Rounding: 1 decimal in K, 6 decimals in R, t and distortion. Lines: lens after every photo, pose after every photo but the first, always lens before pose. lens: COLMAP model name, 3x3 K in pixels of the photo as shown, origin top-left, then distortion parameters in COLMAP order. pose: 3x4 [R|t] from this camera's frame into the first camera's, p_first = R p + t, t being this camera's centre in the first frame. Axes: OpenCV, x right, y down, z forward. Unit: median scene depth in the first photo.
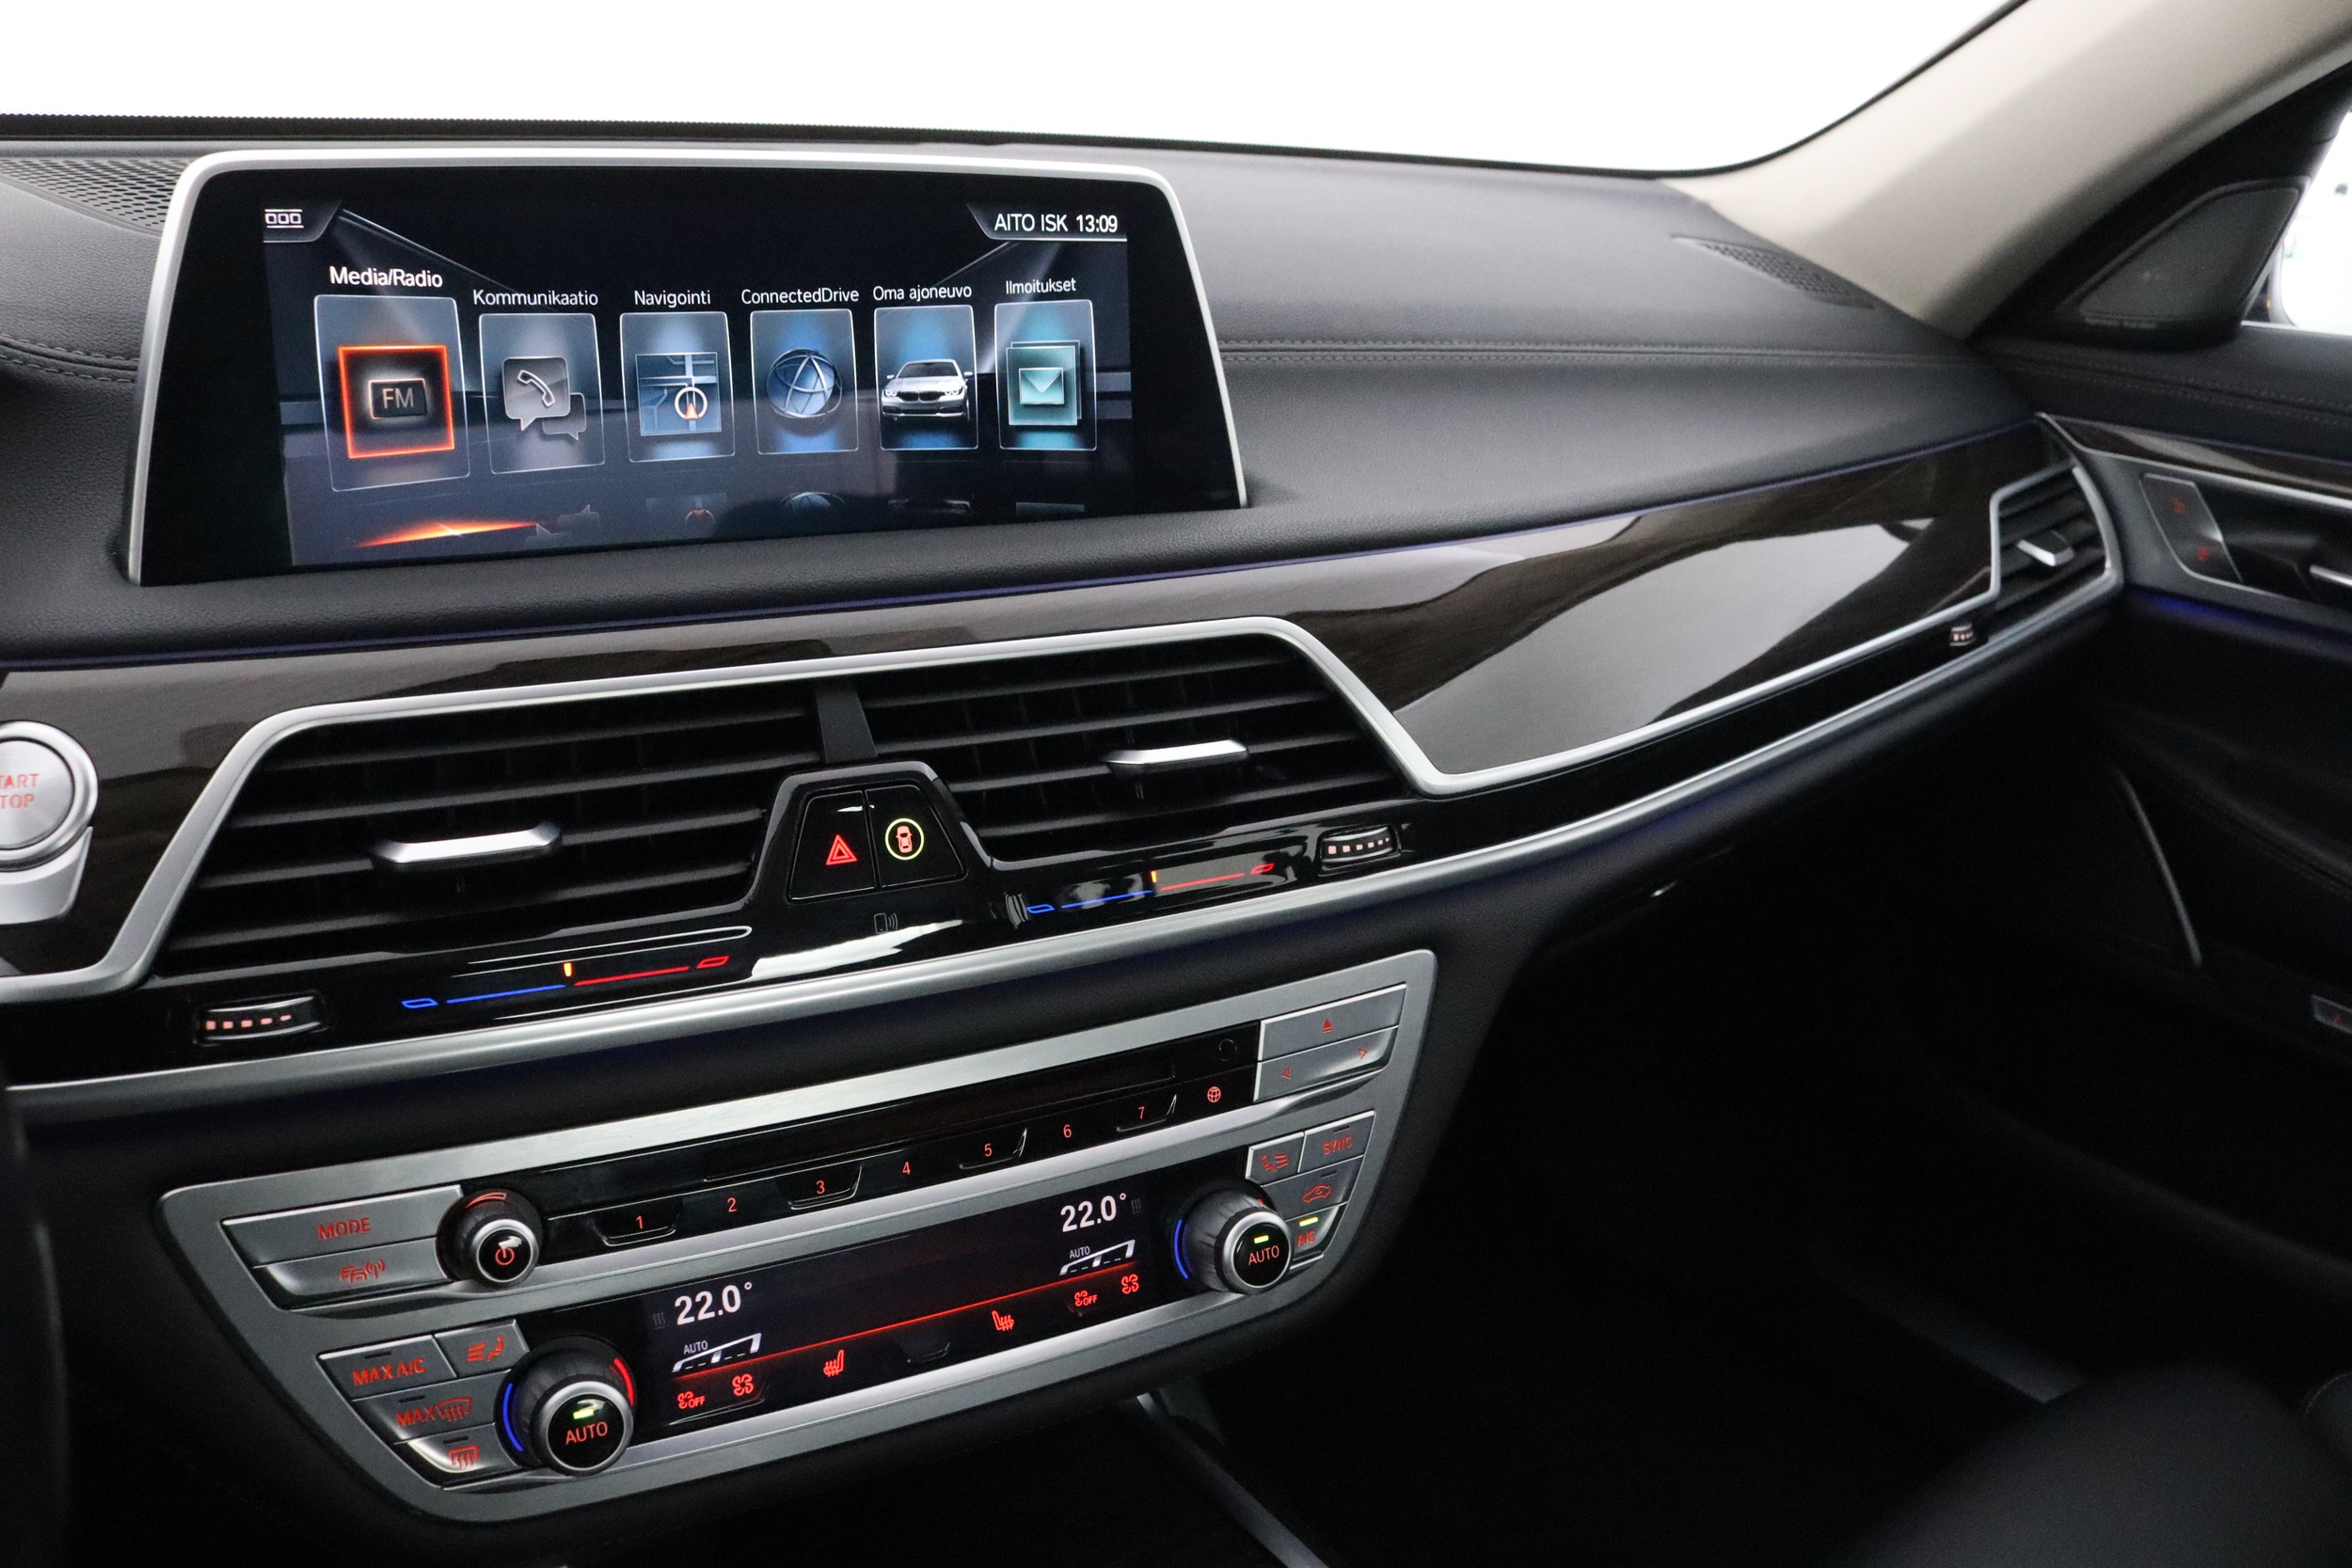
lens RADIAL K [[1925.7, 0, 1148.9], [0, 1925.7, 812.2], [0, 0, 1]] dist [-0.165365, 0.131865]
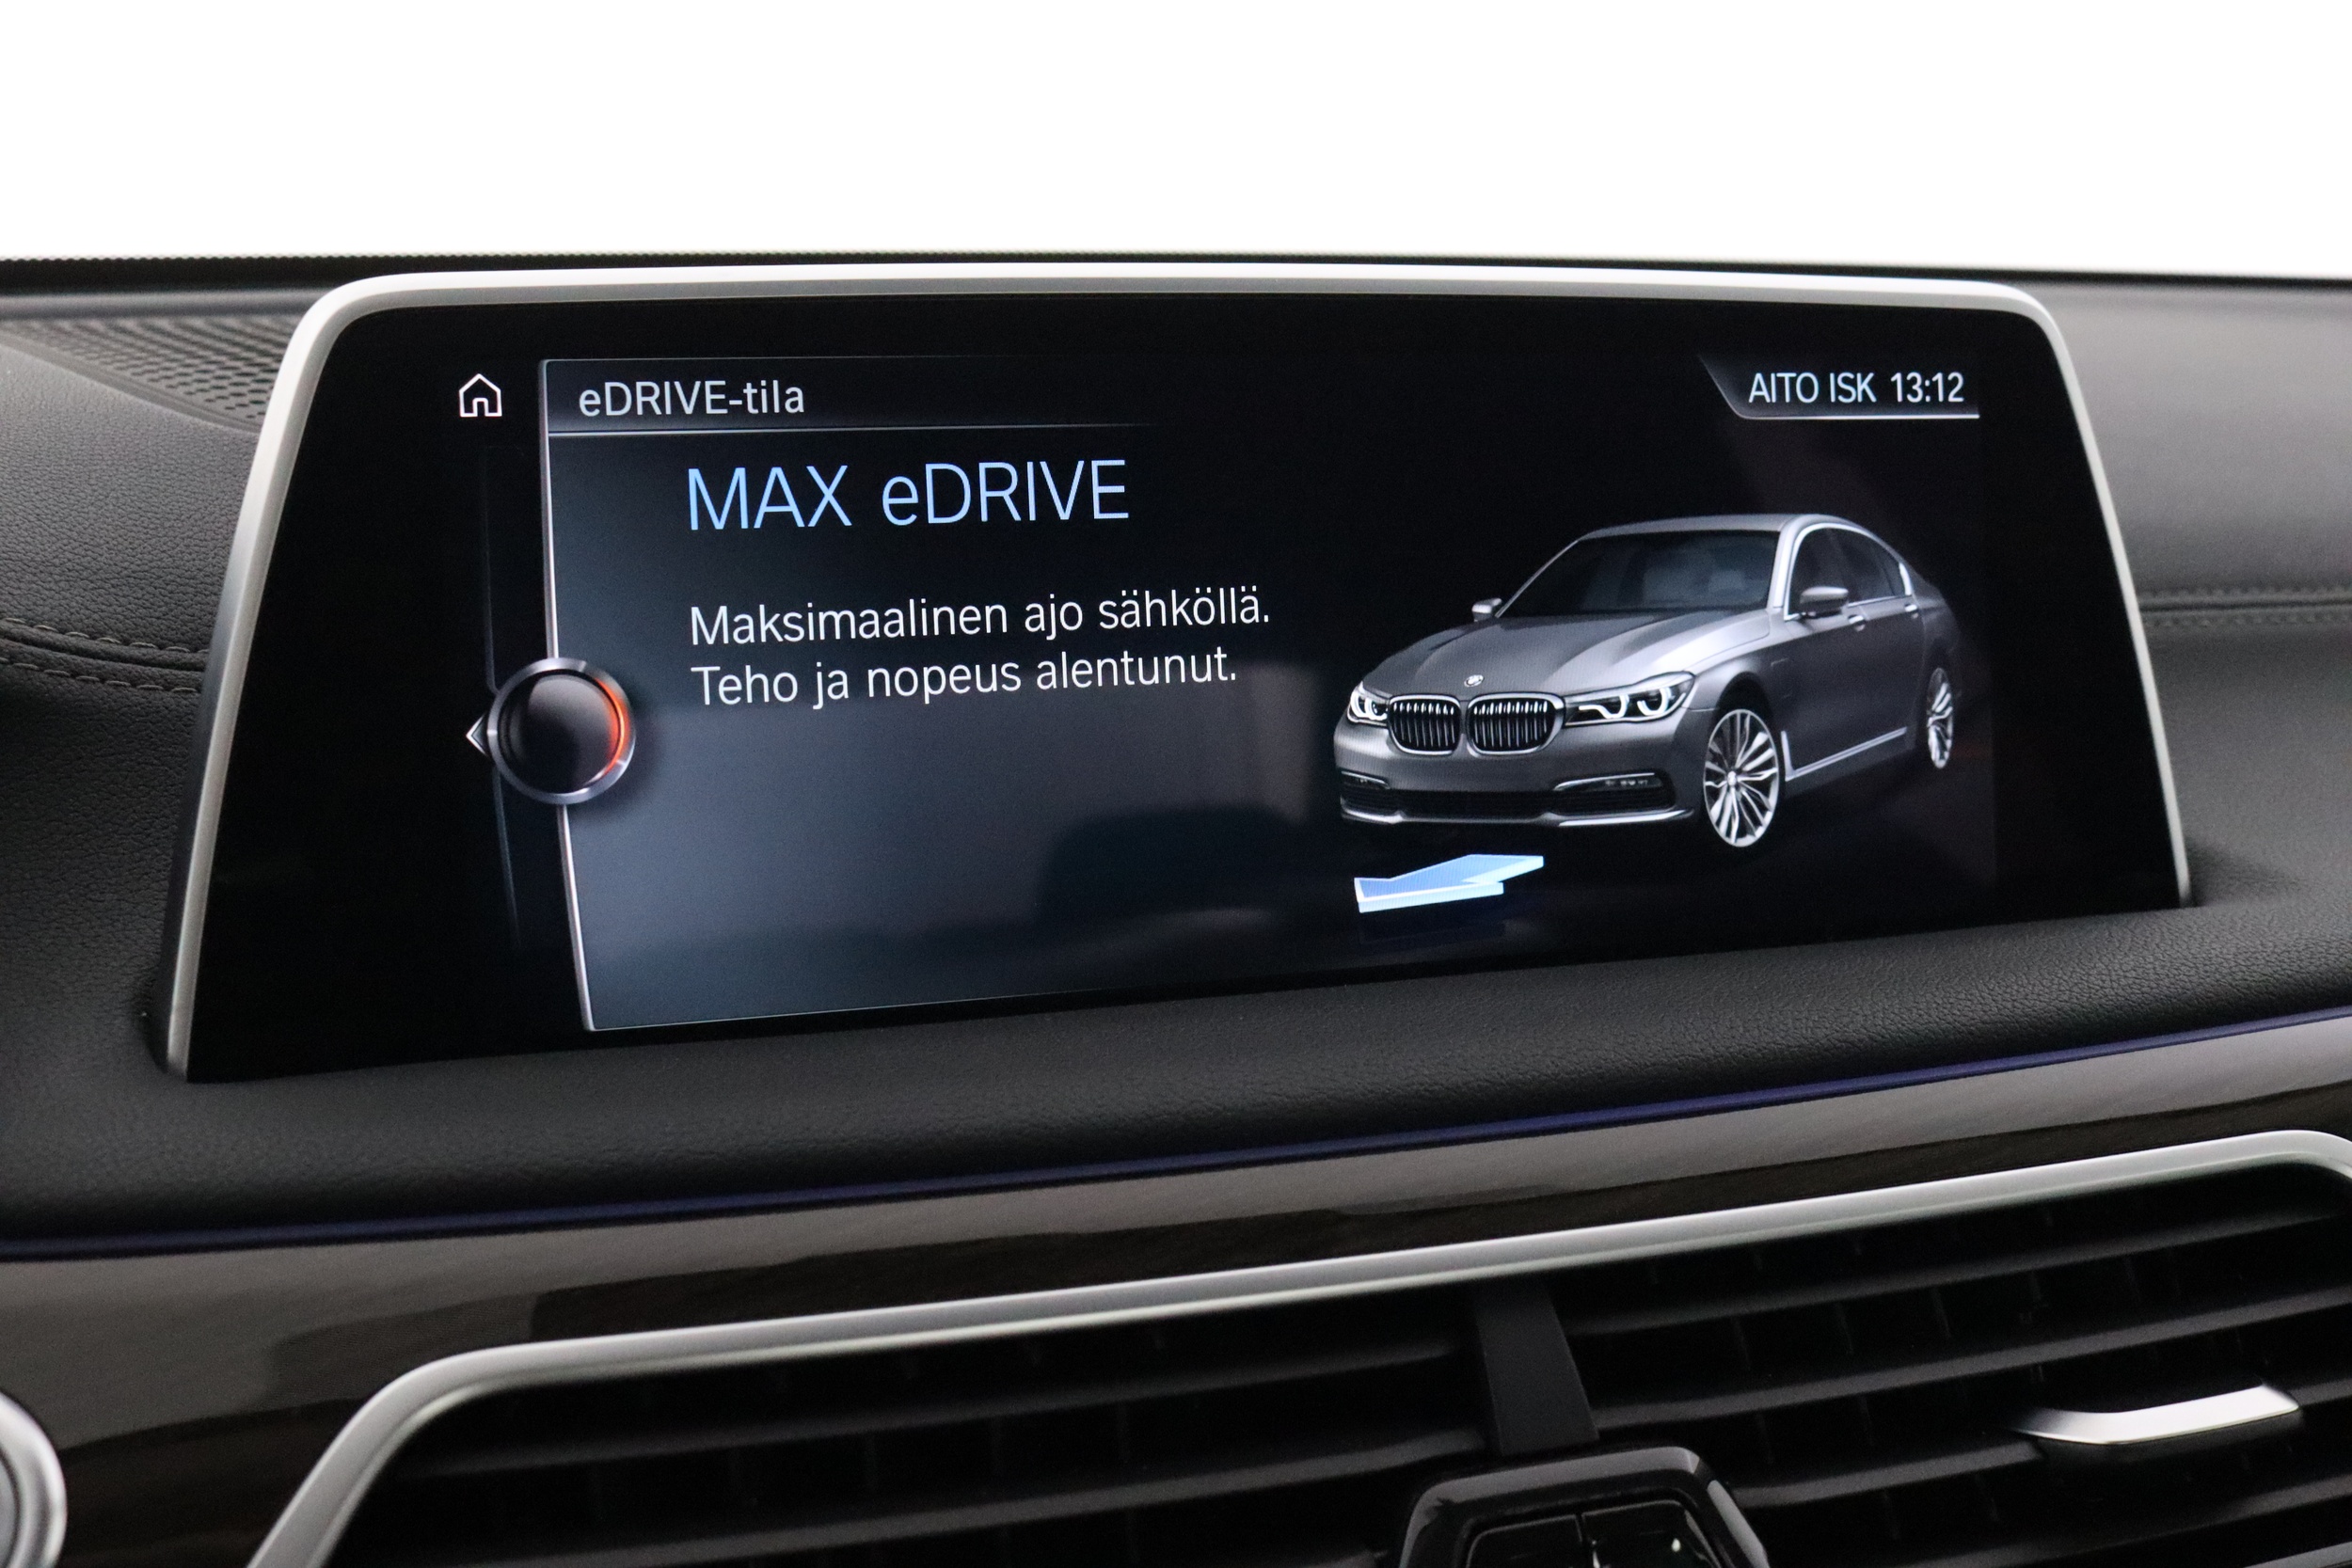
lens RADIAL K [[2683.3, 0, 1160.2], [0, 2683.3, 771.5], [0, 0, 1]] dist [-0.115680, 0.044178]
pose [[0.986016, -0.010812, -0.166302, -0.127394], [-0.017564, 0.985594, -0.168213, -0.075854], [0.165725, 0.168782, 0.971621, 0.263564]]
